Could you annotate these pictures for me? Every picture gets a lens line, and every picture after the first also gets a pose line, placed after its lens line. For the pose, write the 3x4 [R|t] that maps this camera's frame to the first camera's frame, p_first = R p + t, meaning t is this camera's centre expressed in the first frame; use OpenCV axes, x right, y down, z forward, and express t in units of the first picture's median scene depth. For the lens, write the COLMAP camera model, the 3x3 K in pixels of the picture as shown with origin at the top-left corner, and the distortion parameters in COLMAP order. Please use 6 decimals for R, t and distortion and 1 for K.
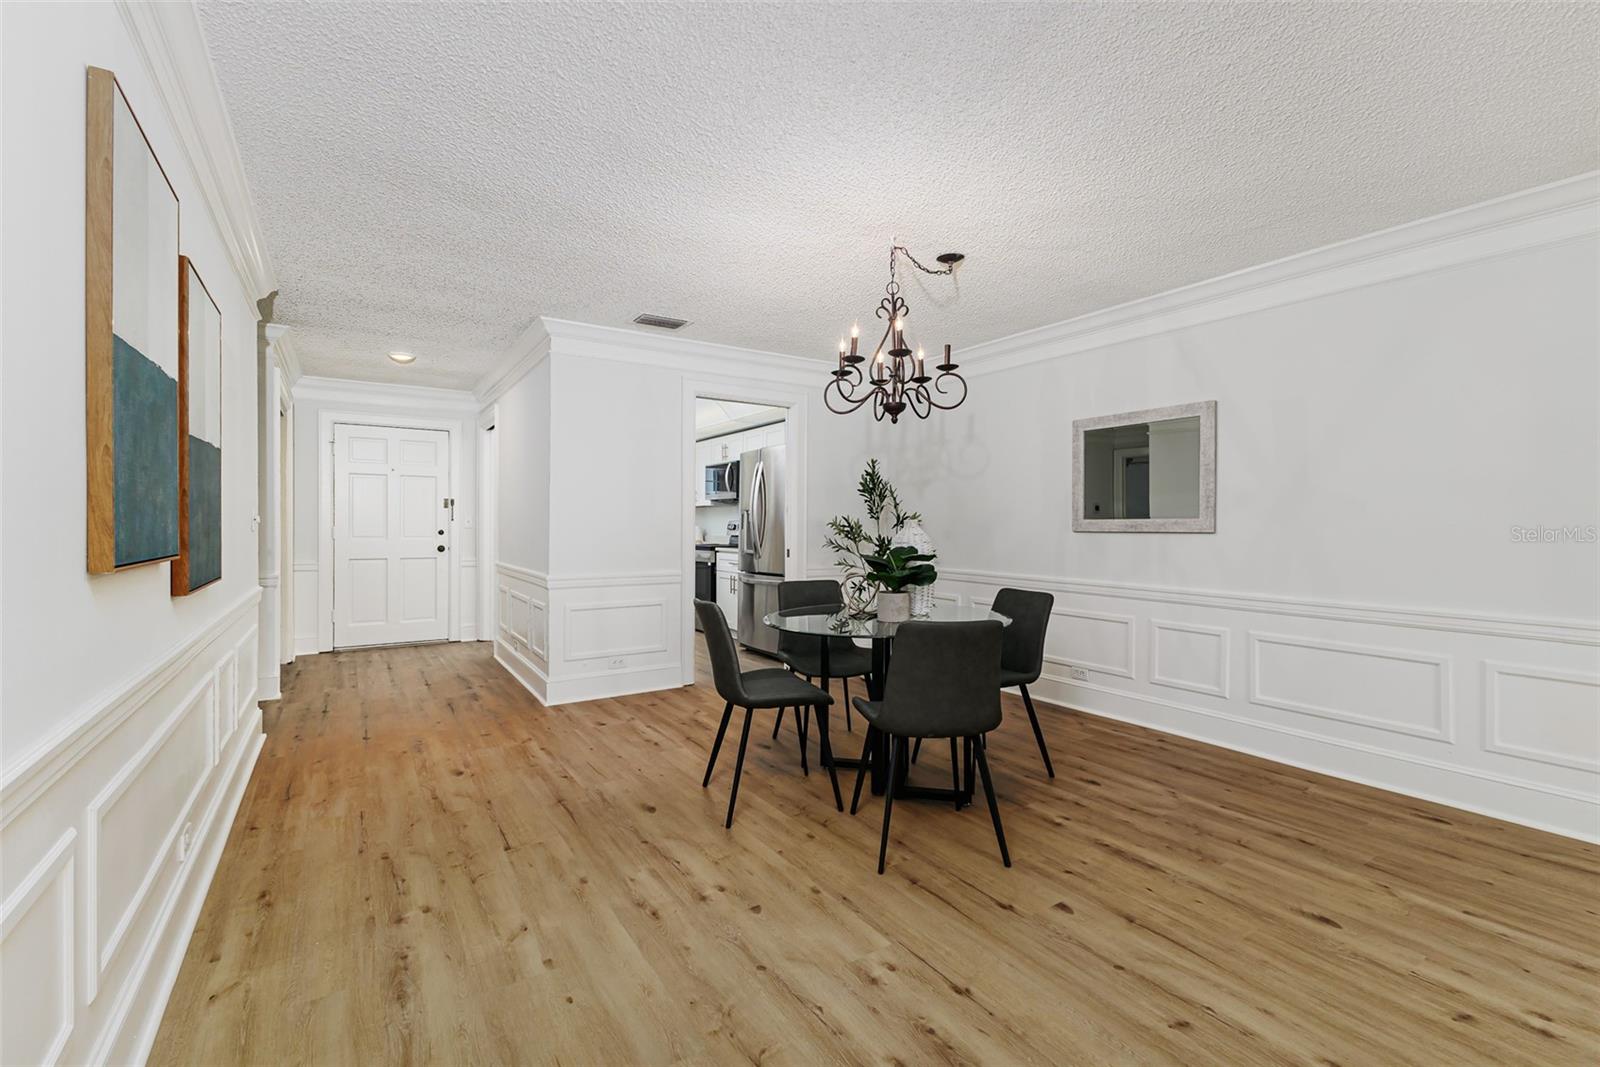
lens RADIAL K [[697.9, 0, 792.8], [0, 697.9, 527.0], [0, 0, 1]] dist [0.007626, -0.001805]
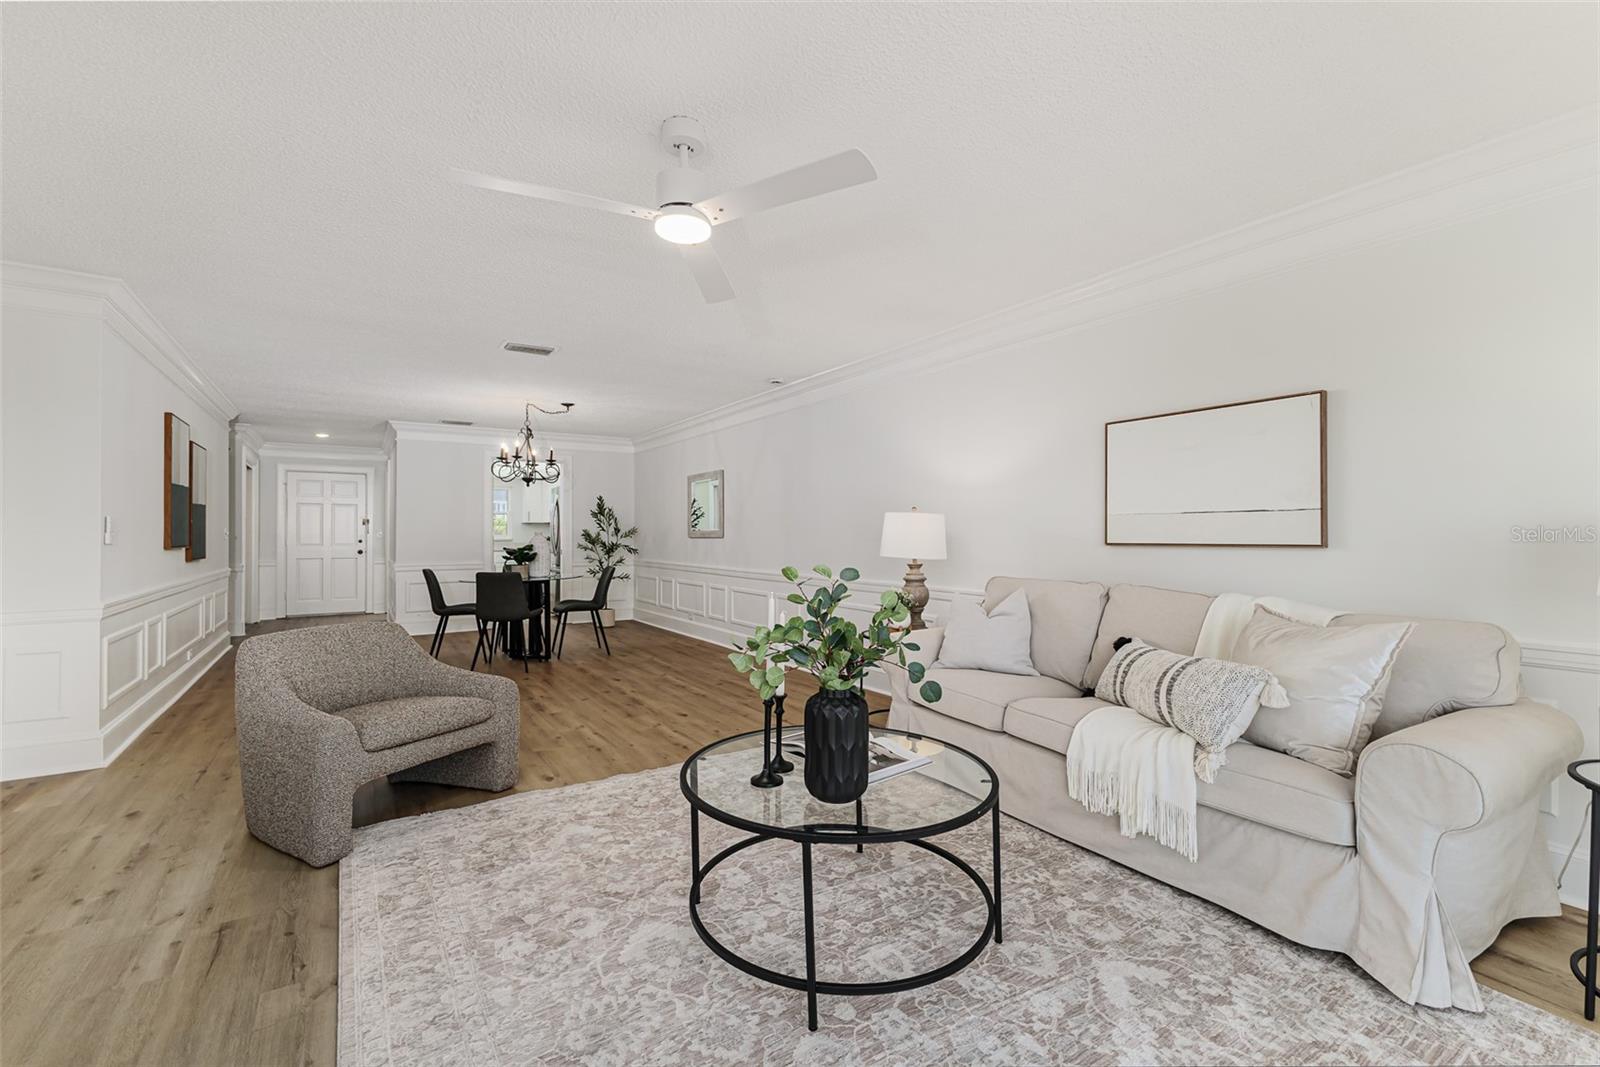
lens RADIAL K [[697.9, 0, 809.5], [0, 697.9, 532.4], [0, 0, 1]] dist [0.007626, -0.001805]
pose [[0.999905, -0.006188, 0.012332, 1.239837], [0.006273, 0.999957, -0.006863, 0.013544], [-0.012289, 0.006940, 0.999900, -1.449191]]
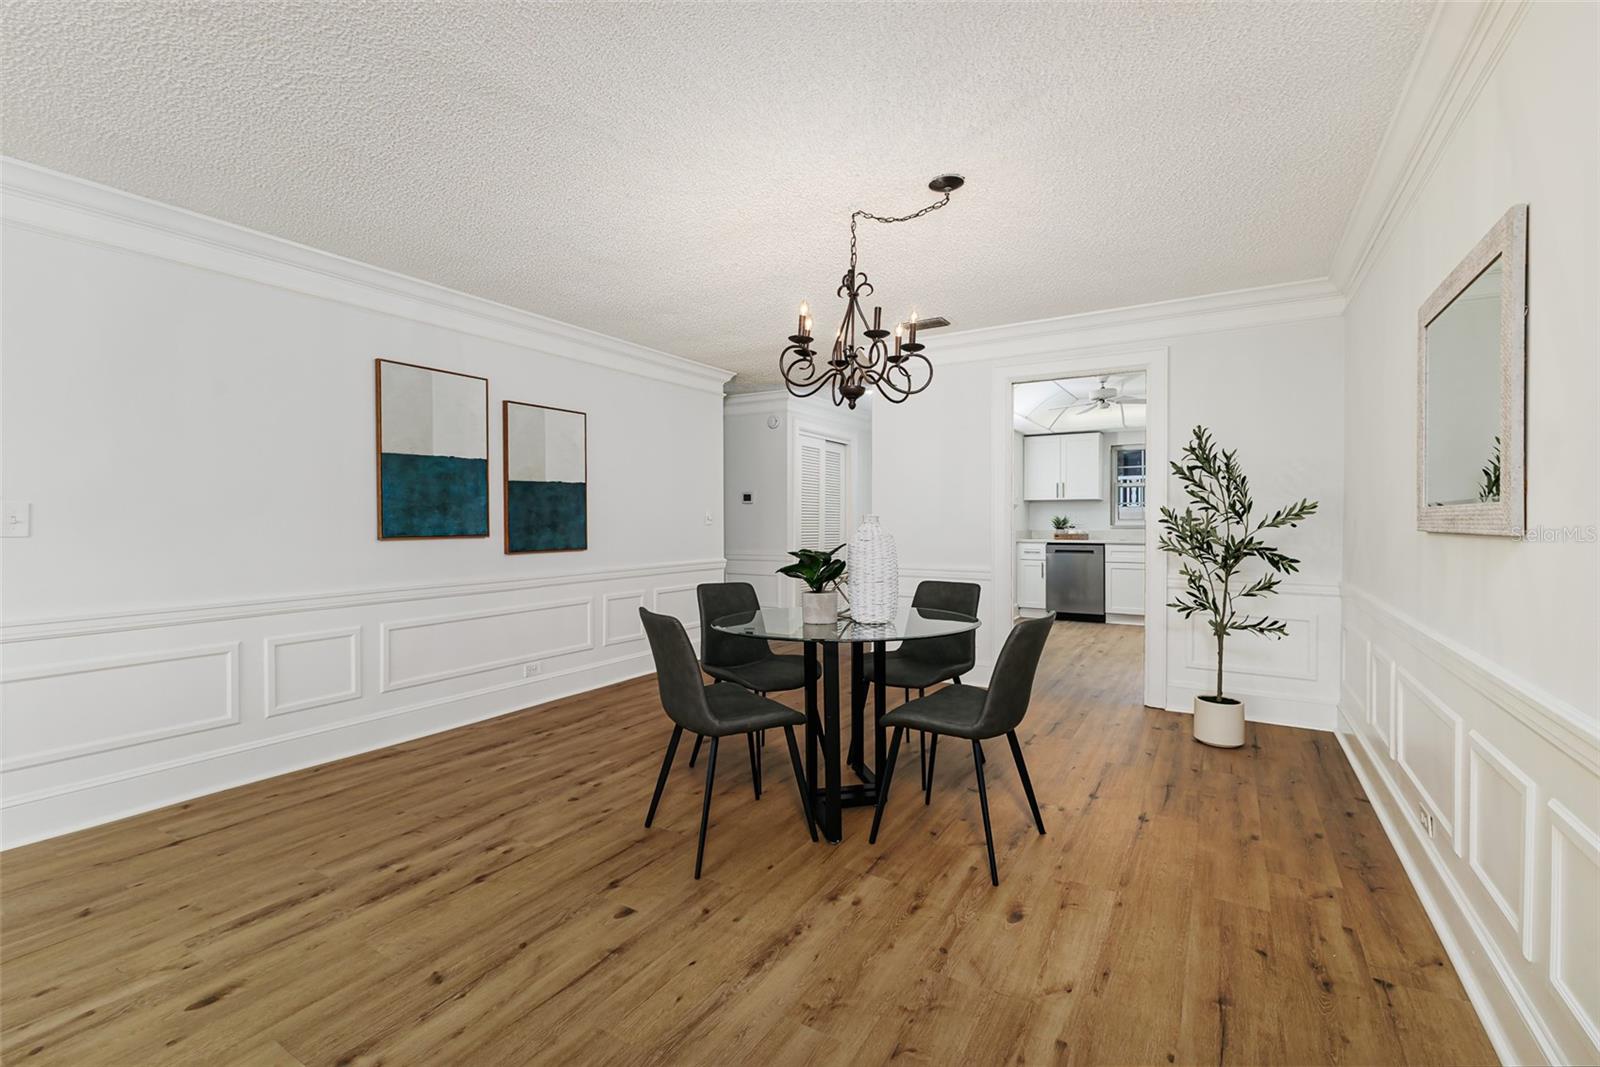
lens RADIAL K [[697.9, 0, 802.4], [0, 697.9, 521.7], [0, 0, 1]] dist [0.007626, -0.001805]
pose [[0.435841, -0.001779, -0.900022, 1.179920], [-0.000892, 0.999997, -0.002409, 0.003021], [0.900023, 0.001853, 0.435838, 0.686903]]
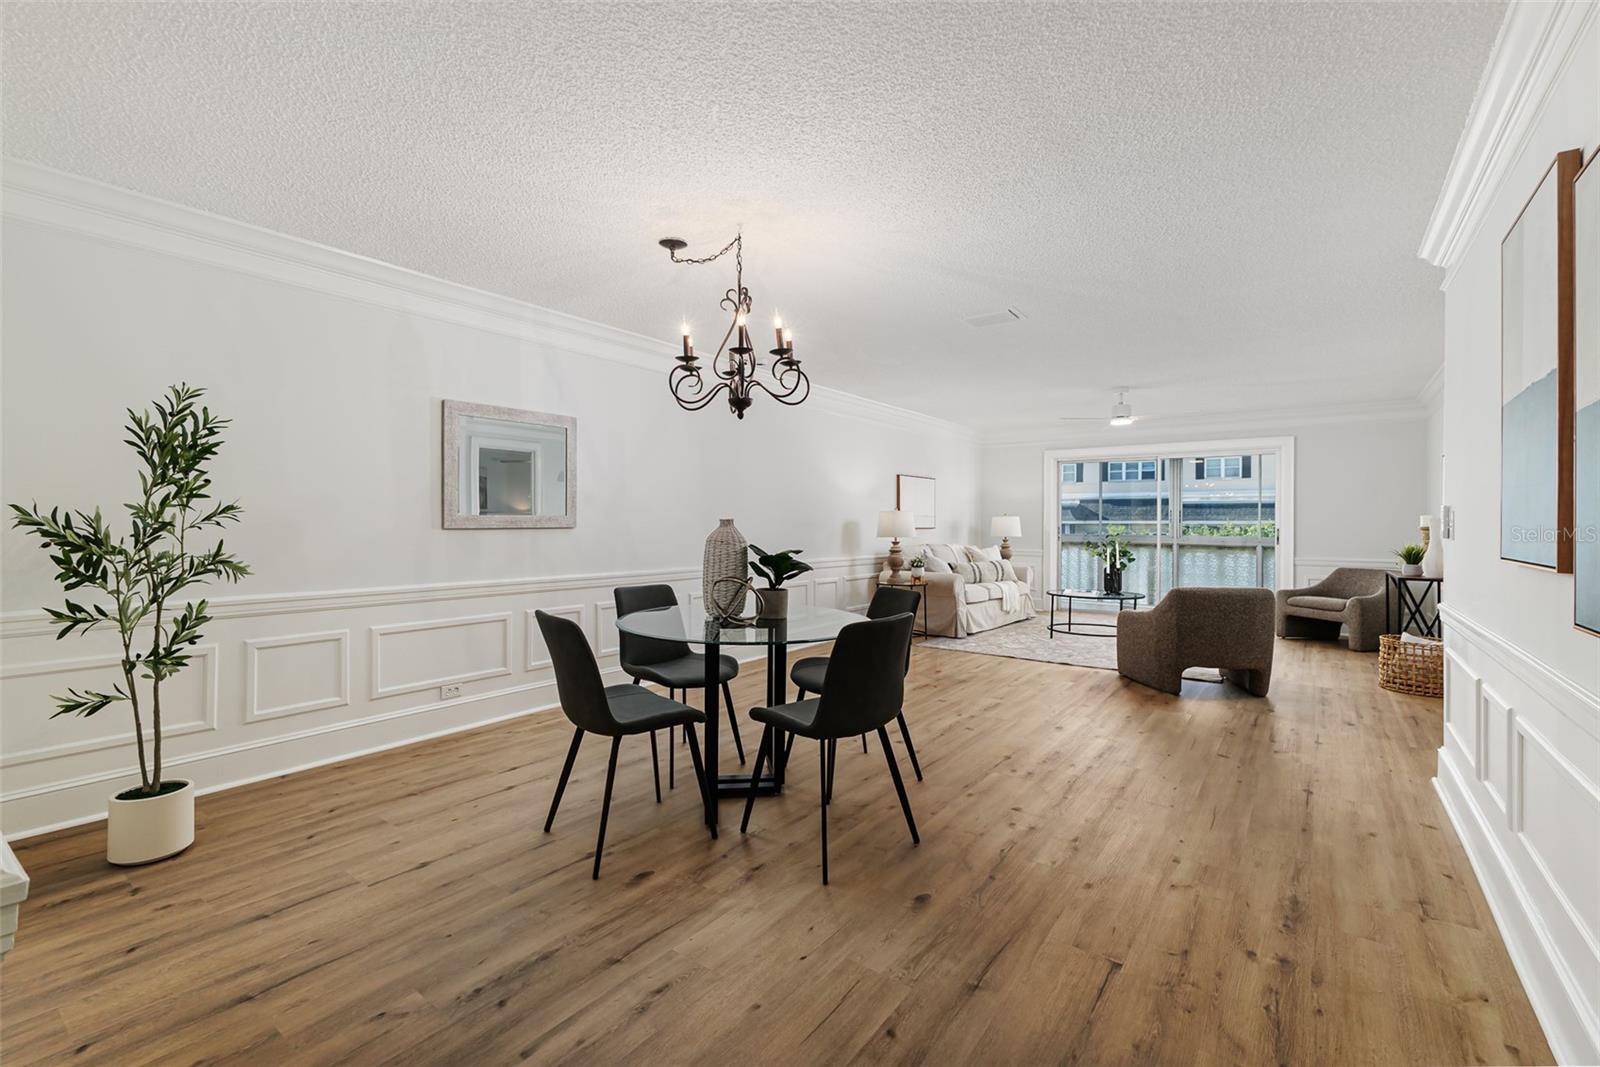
lens RADIAL K [[697.9, 0, 798.8], [0, 697.9, 530.5], [0, 0, 1]] dist [0.007626, -0.001805]
pose [[-0.356612, -0.016075, 0.934114, -0.987372], [0.000035, 0.999852, 0.017220, -0.013123], [-0.934252, 0.006174, -0.356559, 1.598959]]
